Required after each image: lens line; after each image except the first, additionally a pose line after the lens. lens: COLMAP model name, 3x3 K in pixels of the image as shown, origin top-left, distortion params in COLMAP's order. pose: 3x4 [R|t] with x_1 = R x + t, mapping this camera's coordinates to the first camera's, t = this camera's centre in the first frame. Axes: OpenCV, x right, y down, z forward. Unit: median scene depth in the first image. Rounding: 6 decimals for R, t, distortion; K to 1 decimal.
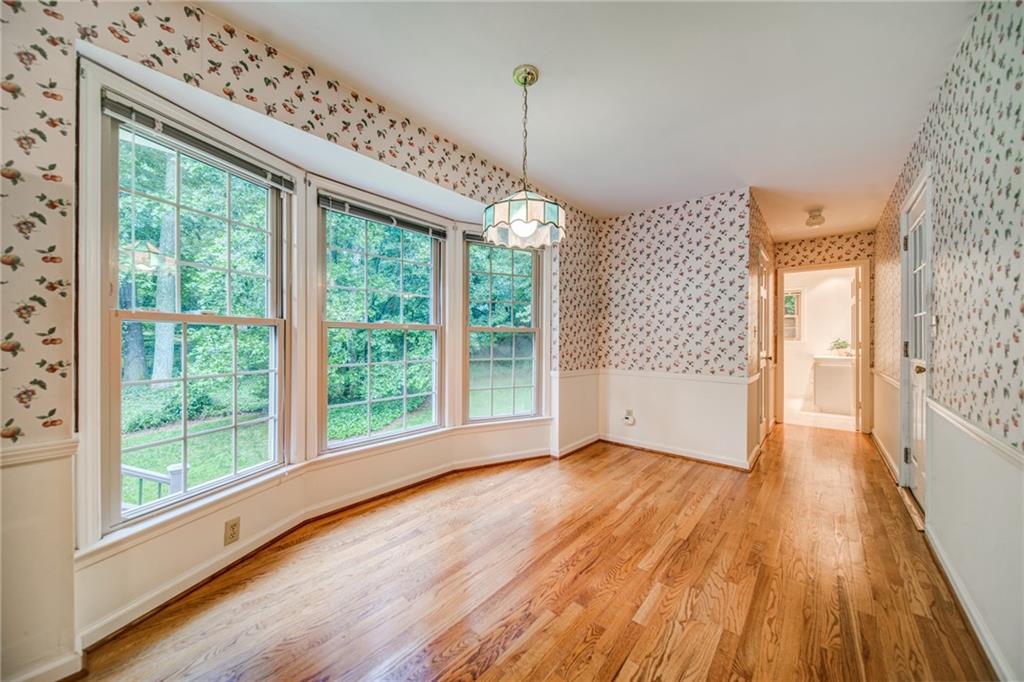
lens RADIAL K [[361.6, 0, 504.7], [0, 361.6, 335.1], [0, 0, 1]] dist [-0.001941, -0.000913]
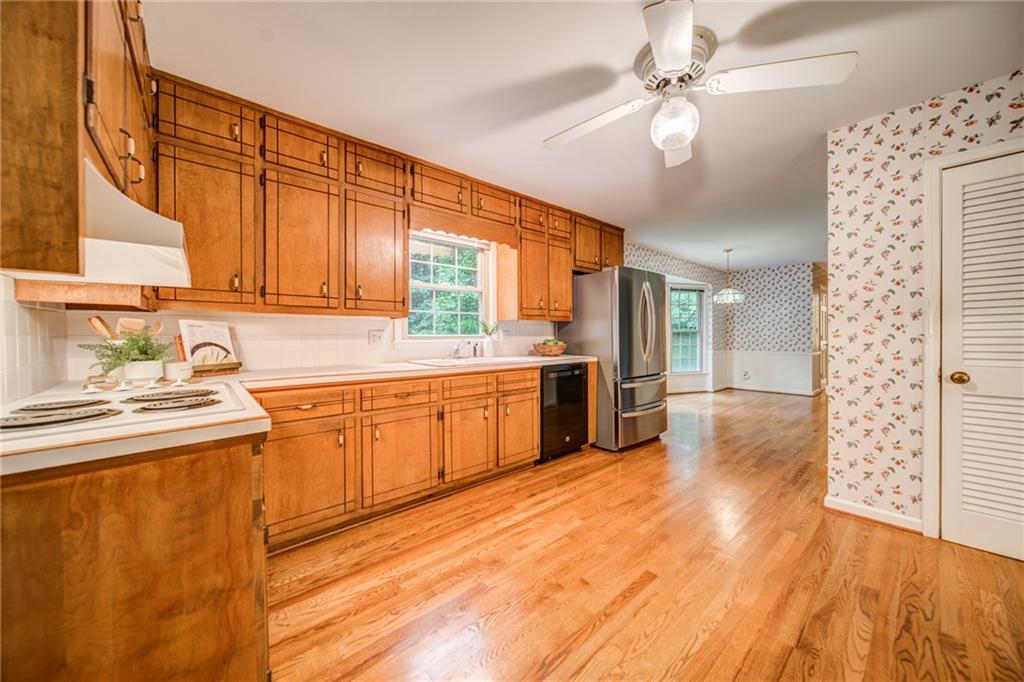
lens RADIAL K [[361.6, 0, 505.3], [0, 361.6, 339.7], [0, 0, 1]] dist [-0.001941, -0.000913]
pose [[0.989118, -0.013558, -0.146496, -0.841528], [0.015204, 0.999833, 0.010118, -0.001837], [0.146334, -0.012235, 0.989160, -1.432487]]
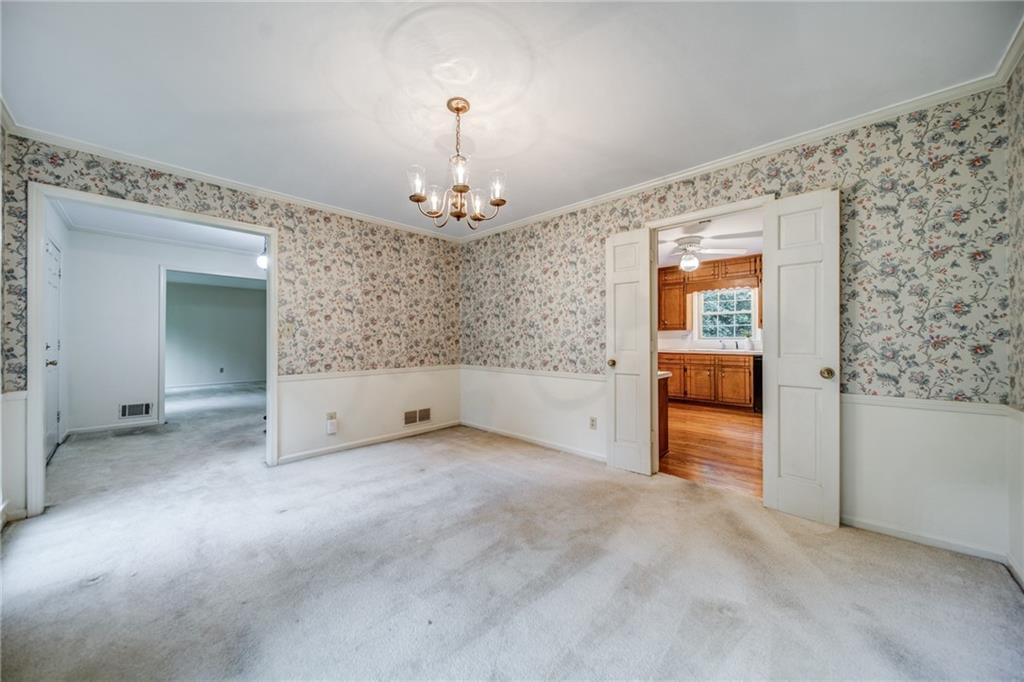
lens RADIAL K [[361.6, 0, 507.3], [0, 361.6, 338.2], [0, 0, 1]] dist [-0.001941, -0.000913]
pose [[-0.040612, -0.013131, -0.999089, 1.051991], [0.002036, 0.999910, -0.013225, 0.023545], [0.999173, -0.002571, -0.040581, -1.573227]]
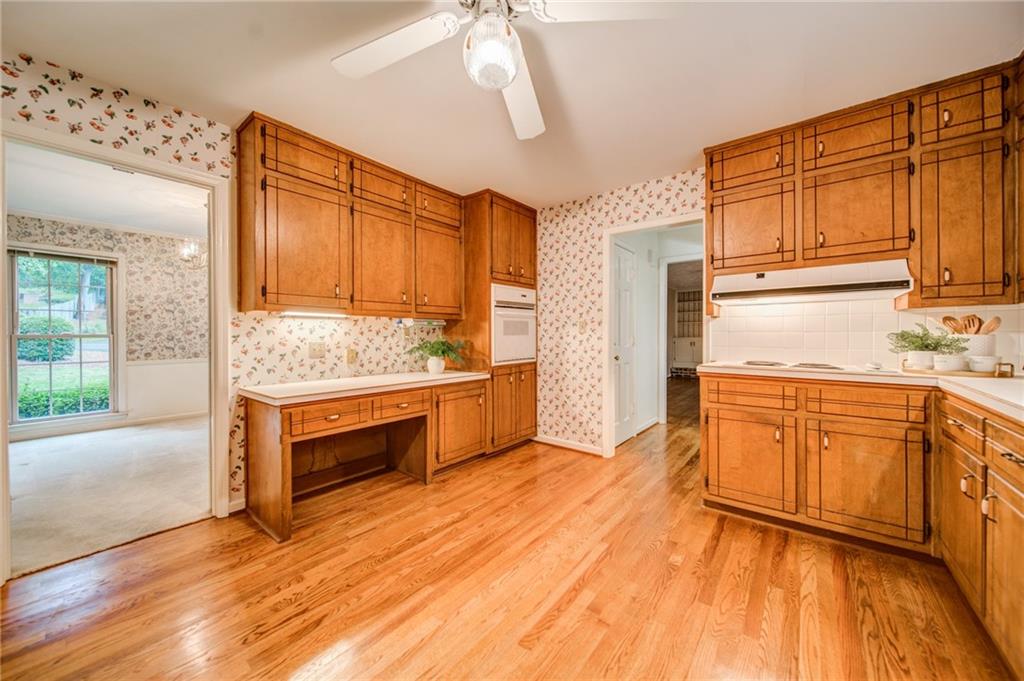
lens RADIAL K [[361.6, 0, 515.5], [0, 361.6, 337.4], [0, 0, 1]] dist [-0.001941, -0.000913]
pose [[-0.998355, -0.011439, -0.056180, -0.650400], [-0.011746, 0.999918, 0.005130, 0.006786], [0.056117, 0.005782, -0.998407, -0.350929]]
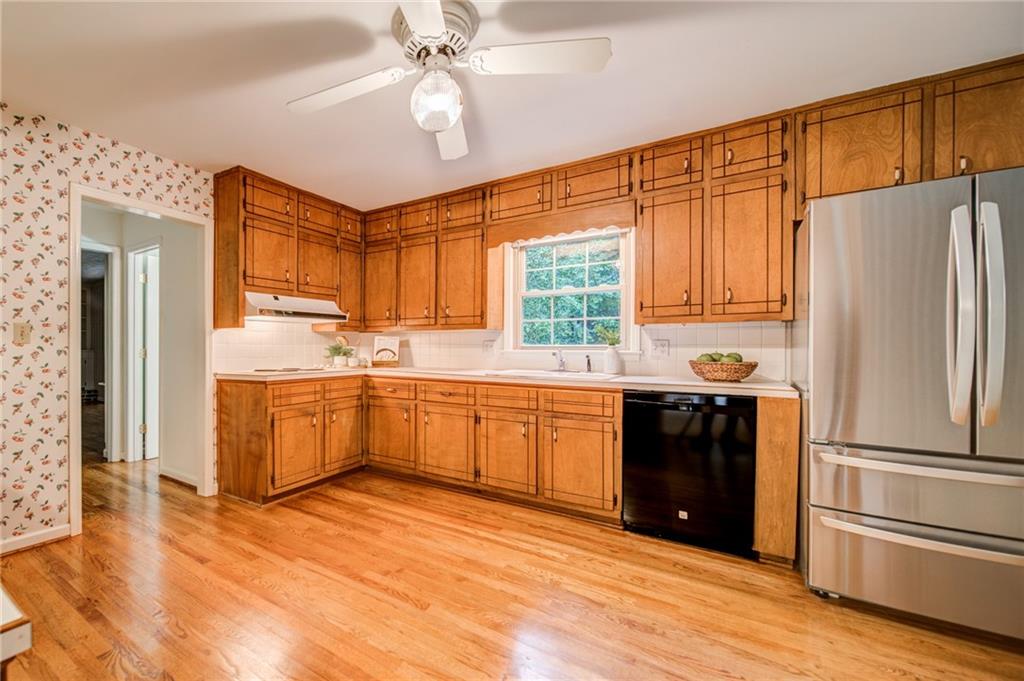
lens RADIAL K [[425.9, 0, 405.6], [0, 425.9, 350.6], [0, 0, 1]] dist [-0.000145, -0.001206]
pose [[0.088479, -0.000044, -0.996078, -0.048876], [-0.002051, 0.999998, -0.000226, 0.008457], [0.996076, 0.002063, 0.088478, -0.892941]]
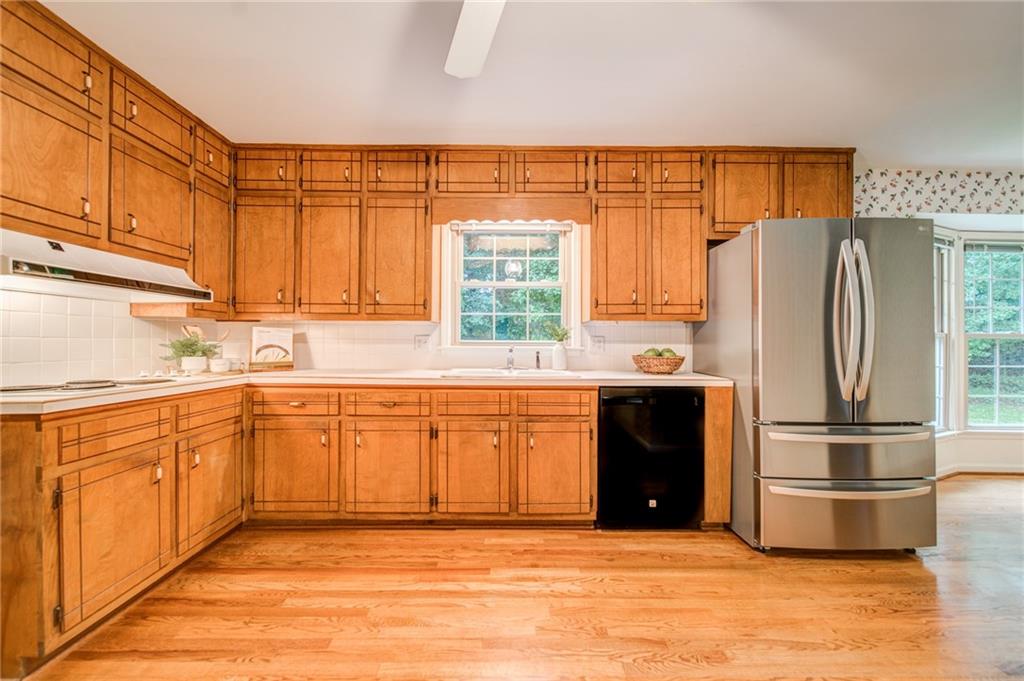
lens RADIAL K [[391.6, 0, 504.7], [0, 391.6, 343.7], [0, 0, 1]] dist [0.001097, -0.001424]
pose [[0.659265, -0.006076, -0.751886, -0.419460], [0.001623, 0.999977, -0.006657, 0.006264], [0.751908, 0.003169, 0.659260, -1.033270]]
